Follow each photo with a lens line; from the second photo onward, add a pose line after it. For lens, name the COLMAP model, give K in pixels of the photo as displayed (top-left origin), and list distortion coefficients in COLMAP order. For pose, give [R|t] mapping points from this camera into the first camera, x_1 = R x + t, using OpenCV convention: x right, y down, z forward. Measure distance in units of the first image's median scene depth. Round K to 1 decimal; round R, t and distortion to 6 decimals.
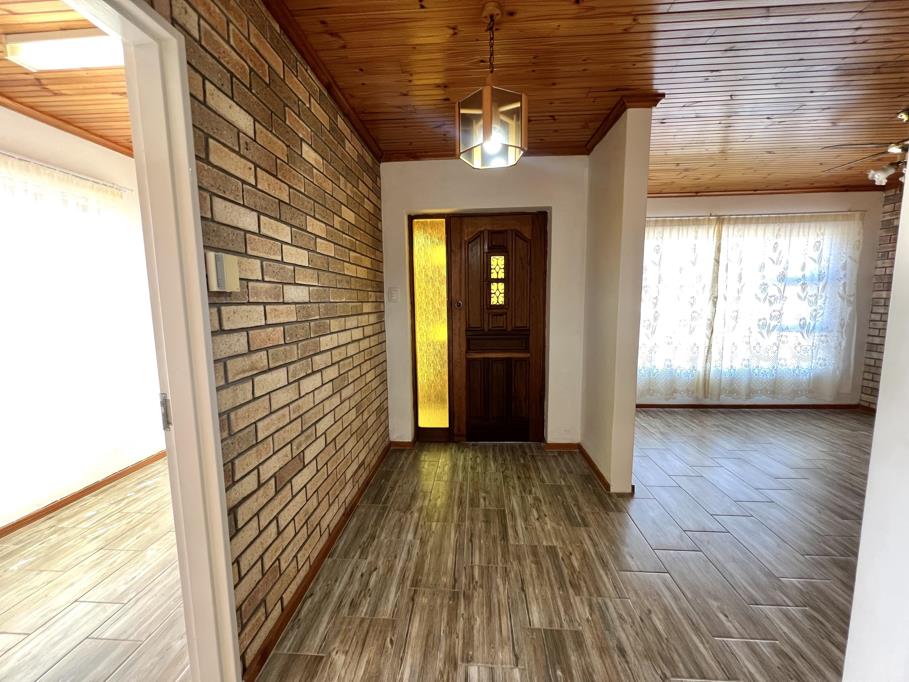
lens RADIAL K [[363.9, 0, 454.4], [0, 363.9, 342.6], [0, 0, 1]] dist [0.001279, -0.000049]
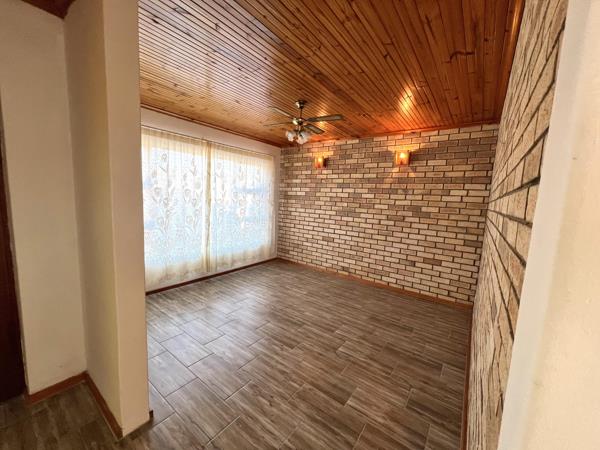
lens RADIAL K [[240.2, 0, 299.9], [0, 240.2, 226.1], [0, 0, 1]] dist [0.001279, -0.000049]
pose [[0.546624, -0.063805, 0.834943, 0.149448], [0.048149, 0.997838, 0.044730, -0.055148], [-0.835992, 0.015751, 0.548515, 0.235951]]
